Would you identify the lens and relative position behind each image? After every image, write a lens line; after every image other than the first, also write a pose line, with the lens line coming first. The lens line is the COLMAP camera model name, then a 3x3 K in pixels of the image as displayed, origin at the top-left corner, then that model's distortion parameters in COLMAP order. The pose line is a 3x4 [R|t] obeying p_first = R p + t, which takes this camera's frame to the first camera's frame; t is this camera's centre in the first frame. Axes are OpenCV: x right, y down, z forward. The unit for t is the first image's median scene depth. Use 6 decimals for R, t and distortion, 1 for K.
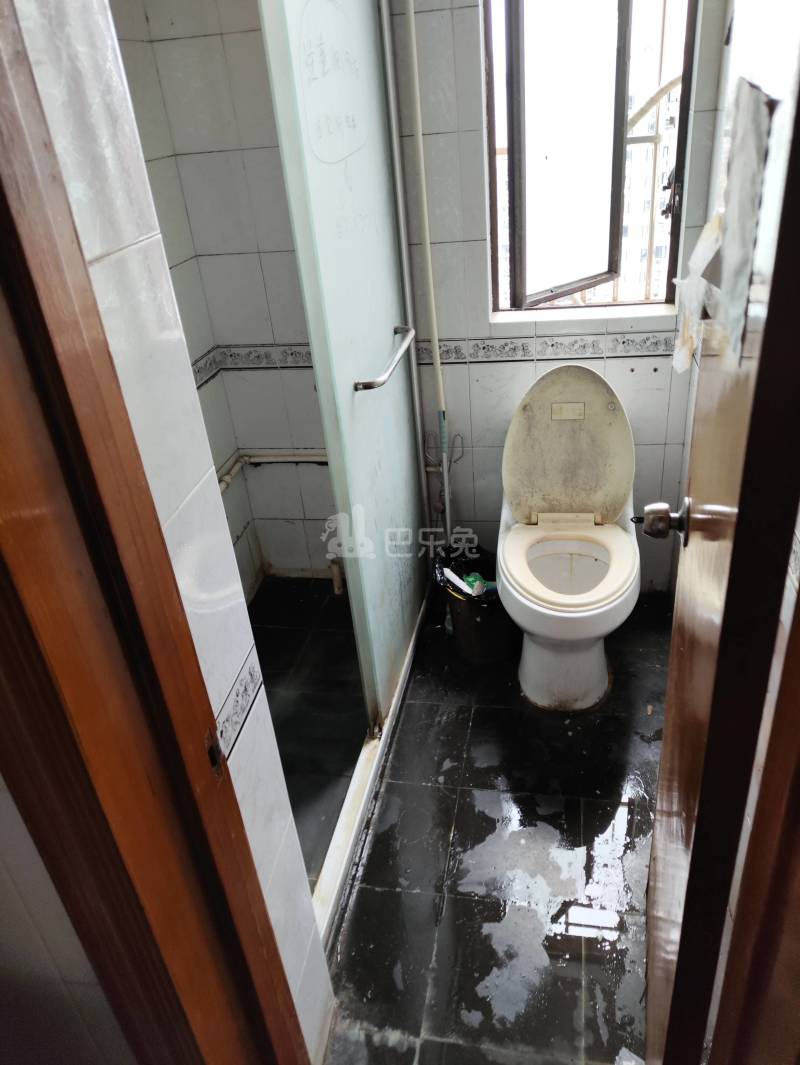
lens RADIAL K [[798.2, 0, 414.1], [0, 798.2, 555.9], [0, 0, 1]] dist [0.126485, -0.193512]
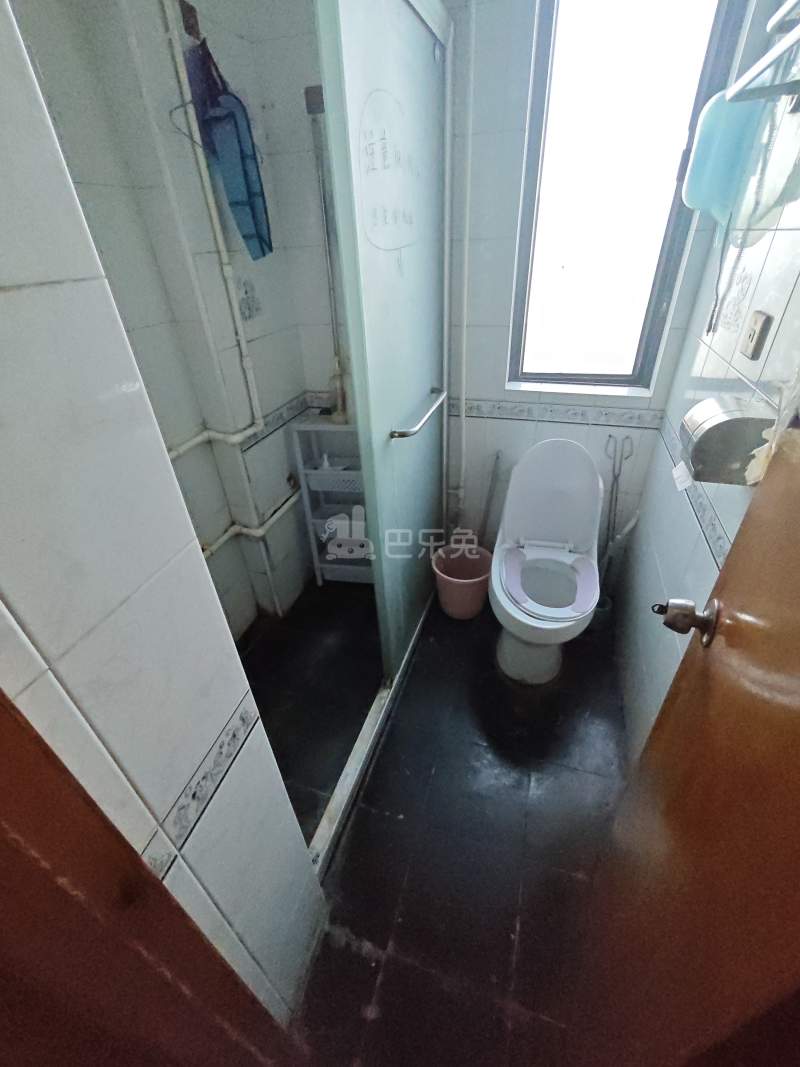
lens RADIAL K [[456.8, 0, 403.8], [0, 456.8, 536.9], [0, 0, 1]] dist [-0.020588, 0.010153]
pose [[0.990743, 0.107422, -0.083002, 0.017392], [-0.102299, 0.992712, 0.063704, -0.081866], [0.089241, -0.054623, 0.994511, 0.234373]]
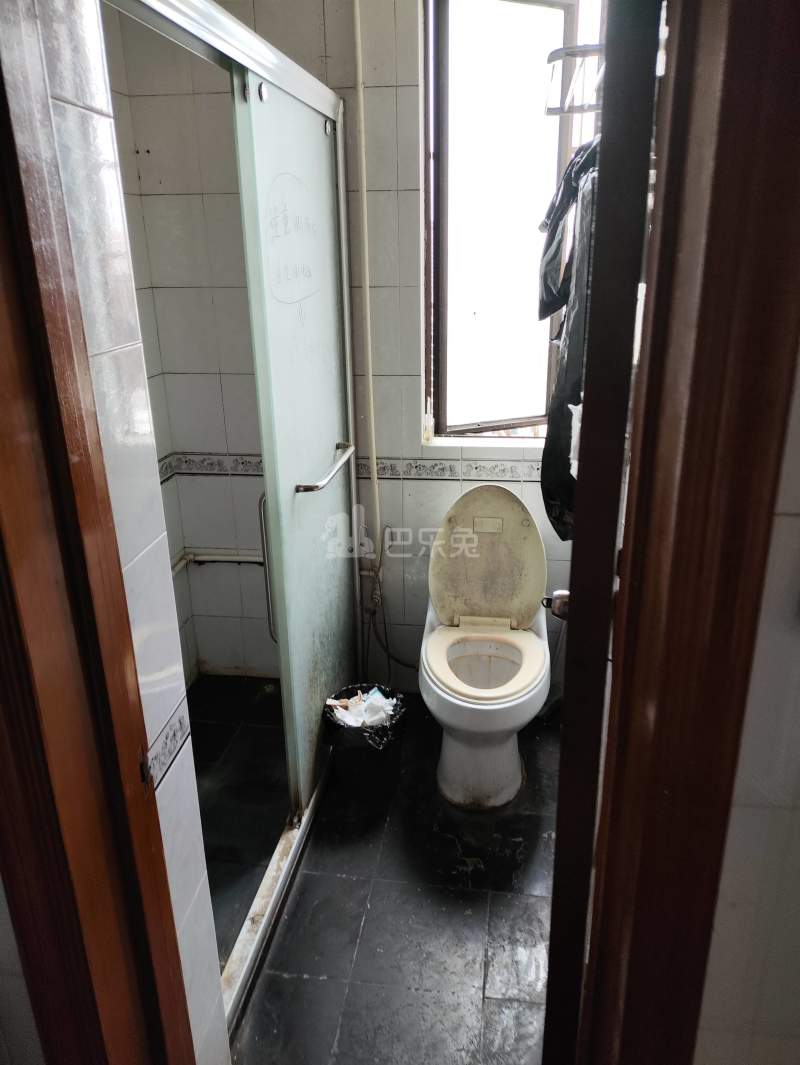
lens RADIAL K [[806.8, 0, 400.9], [0, 806.8, 549.8], [0, 0, 1]] dist [0.108443, -0.156442]
pose [[0.997423, 0.053212, 0.048125, 0.018243], [-0.044342, 0.984518, -0.169582, 0.048658], [-0.056404, 0.167011, 0.984340, -0.089122]]
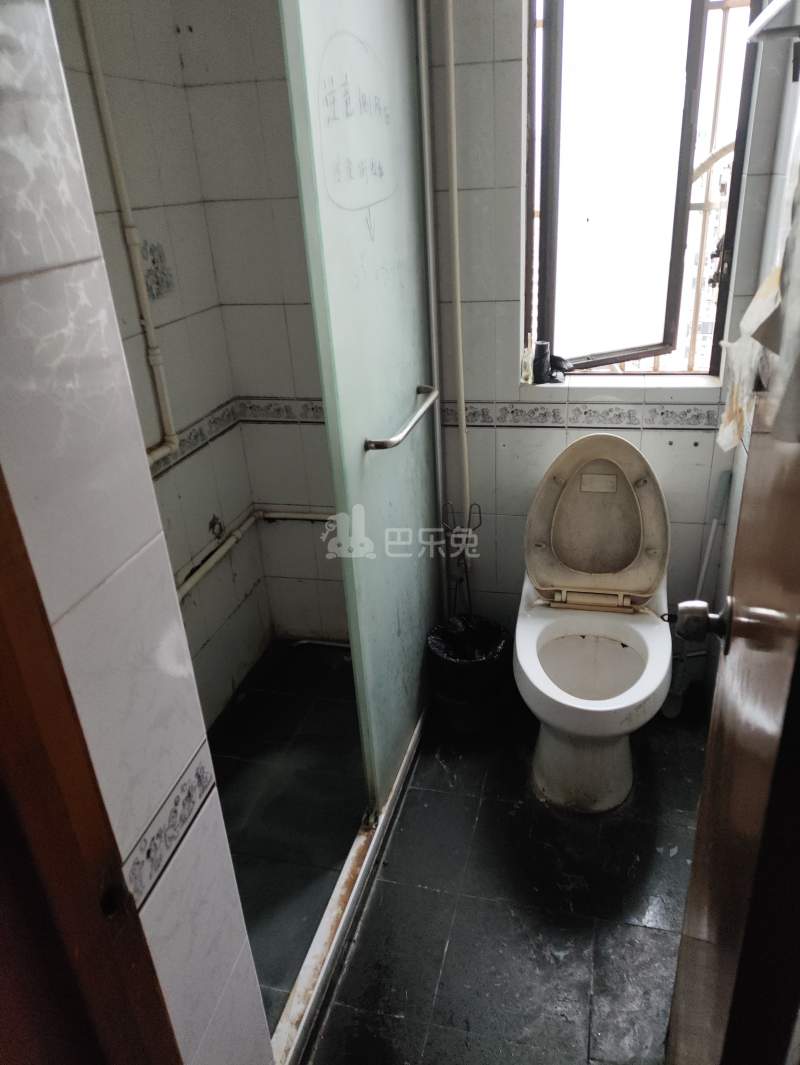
lens RADIAL K [[784.7, 0, 414.9], [0, 784.7, 554.4], [0, 0, 1]] dist [0.109278, -0.178984]
pose [[0.997281, 0.057120, -0.046559, 0.026221], [-0.060272, 0.995768, -0.069381, -0.021703], [0.042399, 0.071999, 0.996503, 0.088235]]
